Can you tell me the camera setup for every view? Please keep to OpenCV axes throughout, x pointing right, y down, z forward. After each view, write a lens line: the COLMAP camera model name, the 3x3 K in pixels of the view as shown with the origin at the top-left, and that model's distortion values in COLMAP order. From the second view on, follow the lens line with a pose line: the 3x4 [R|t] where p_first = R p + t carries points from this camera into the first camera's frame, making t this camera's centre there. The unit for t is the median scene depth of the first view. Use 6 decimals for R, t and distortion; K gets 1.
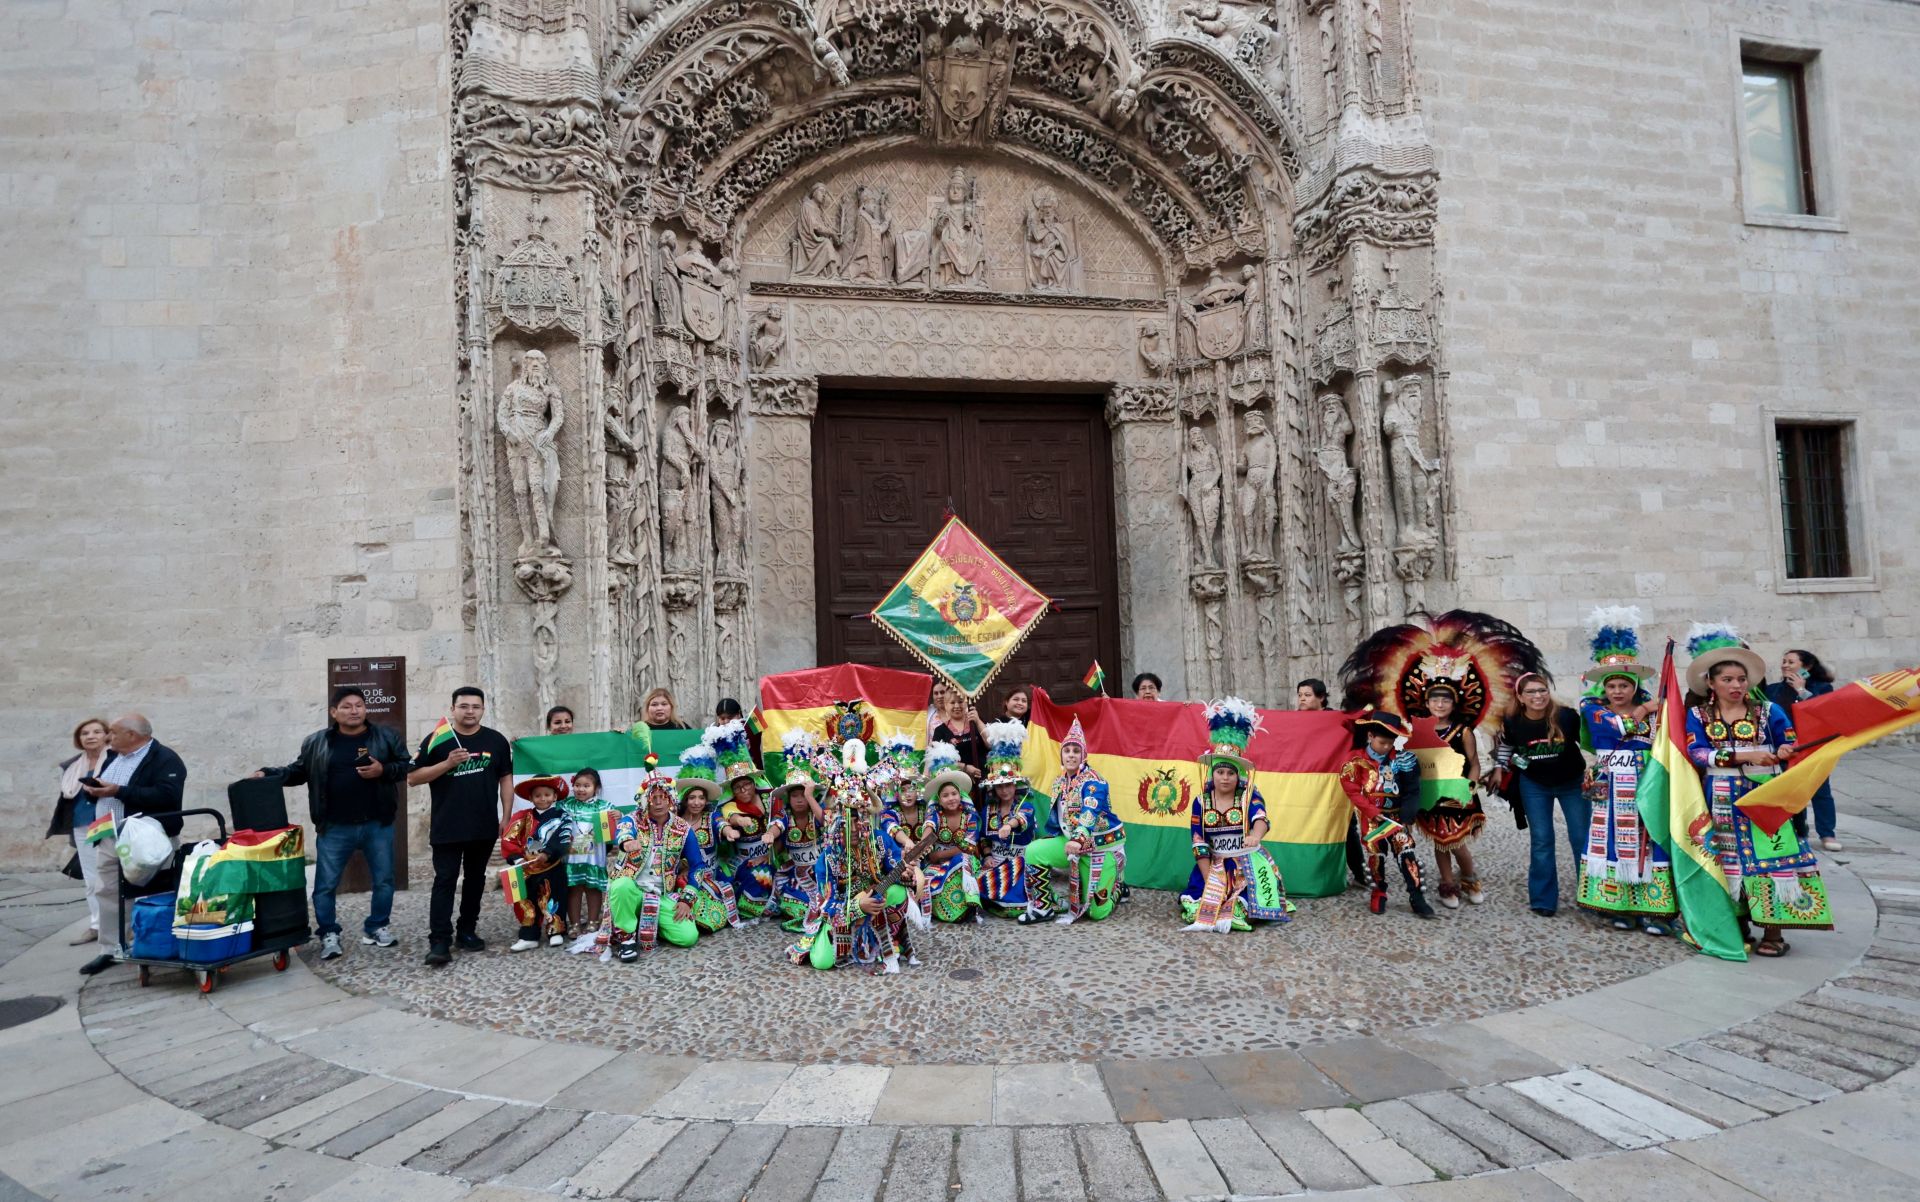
lens RADIAL K [[875.0, 0, 962.7], [0, 875.0, 657.2], [0, 0, 1]] dist [-0.001051, 0.000598]
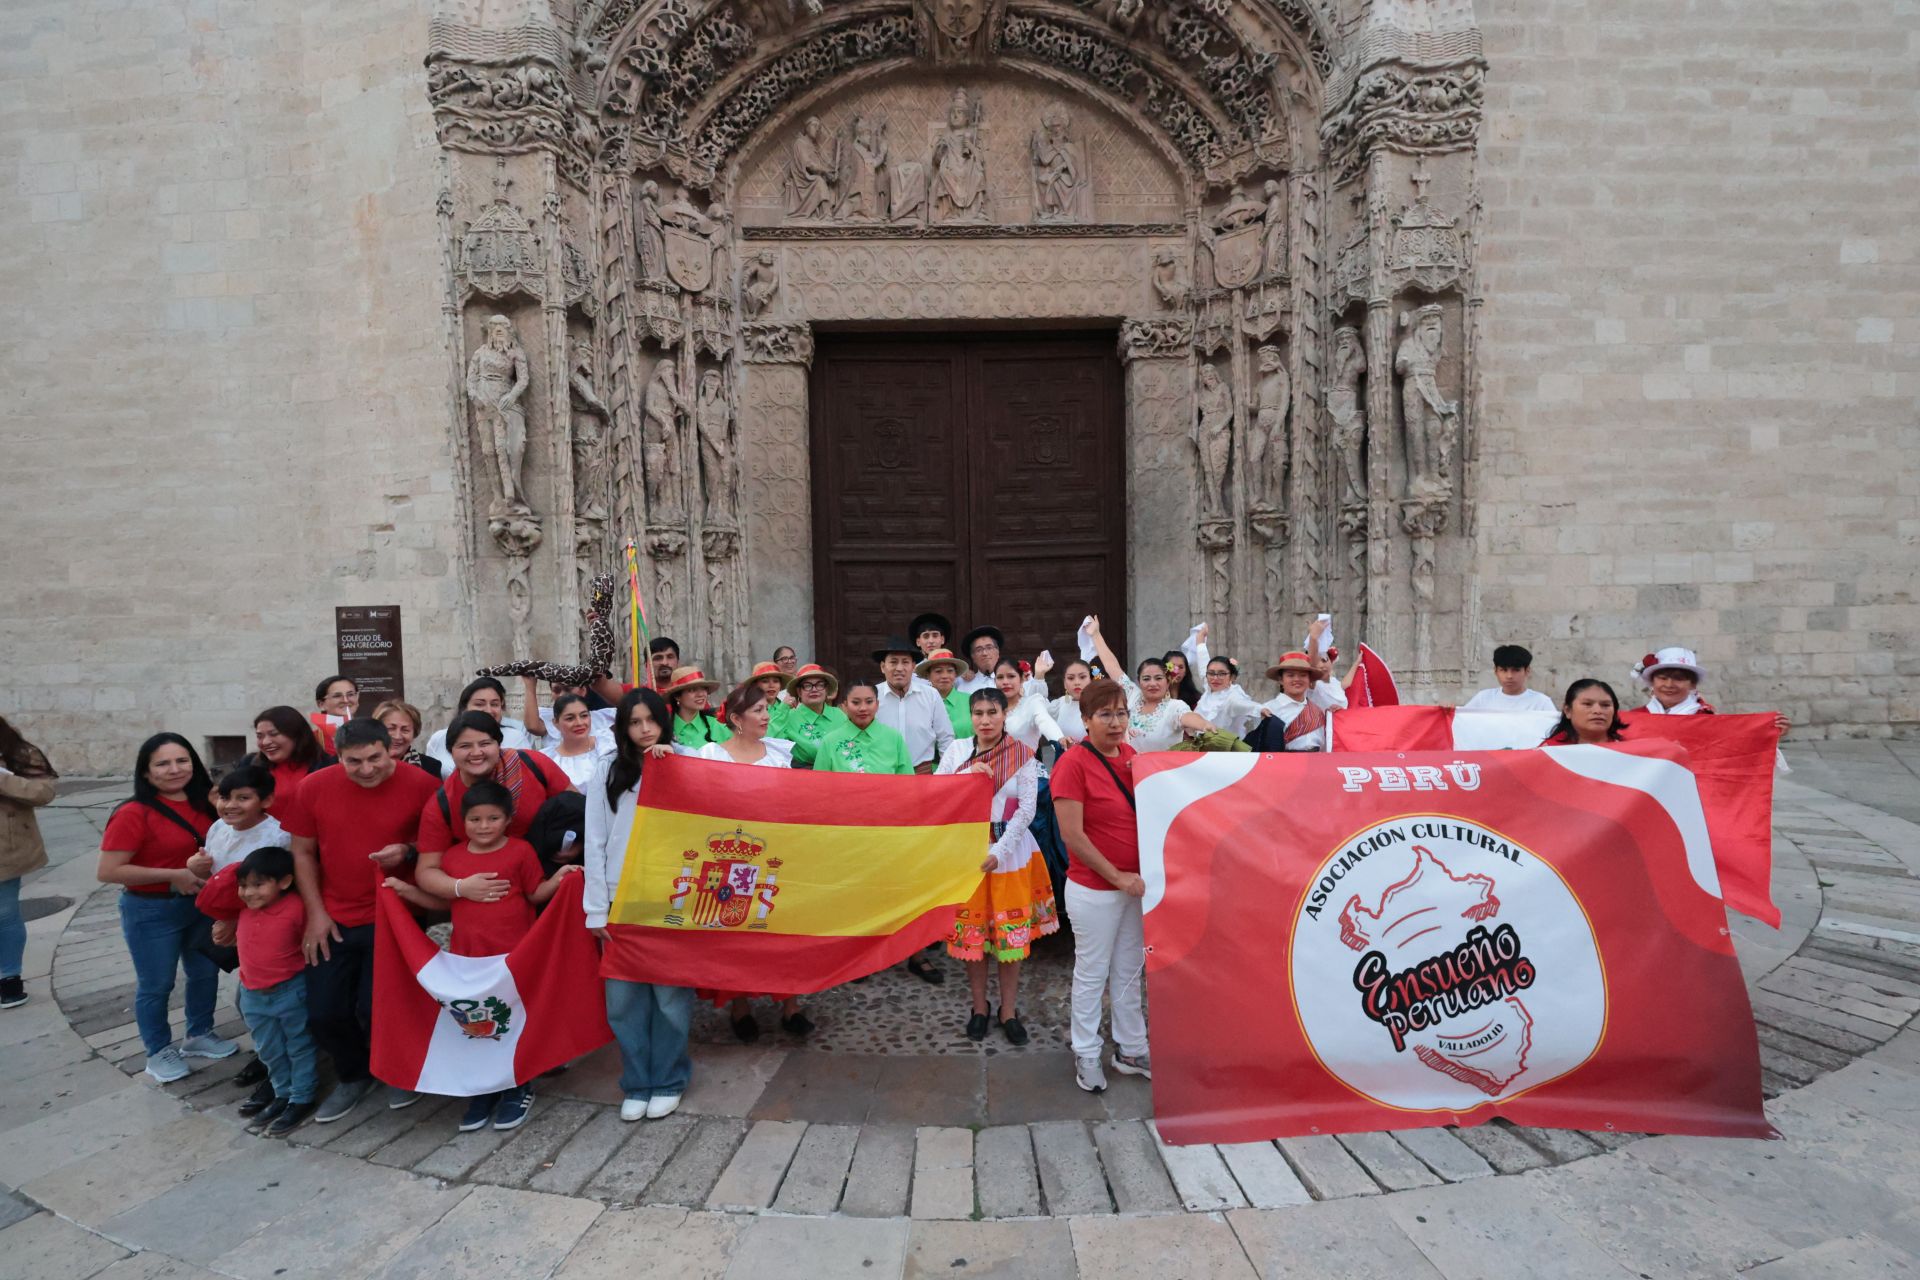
lens RADIAL K [[872.7, 0, 966.2], [0, 872.7, 656.2], [0, 0, 1]] dist [-0.000043, 0.000090]
pose [[0.987591, 0.029957, -0.154161, 0.183351], [-0.015879, 0.995655, 0.091752, -0.037866], [0.156240, -0.088166, 0.983776, 0.017647]]
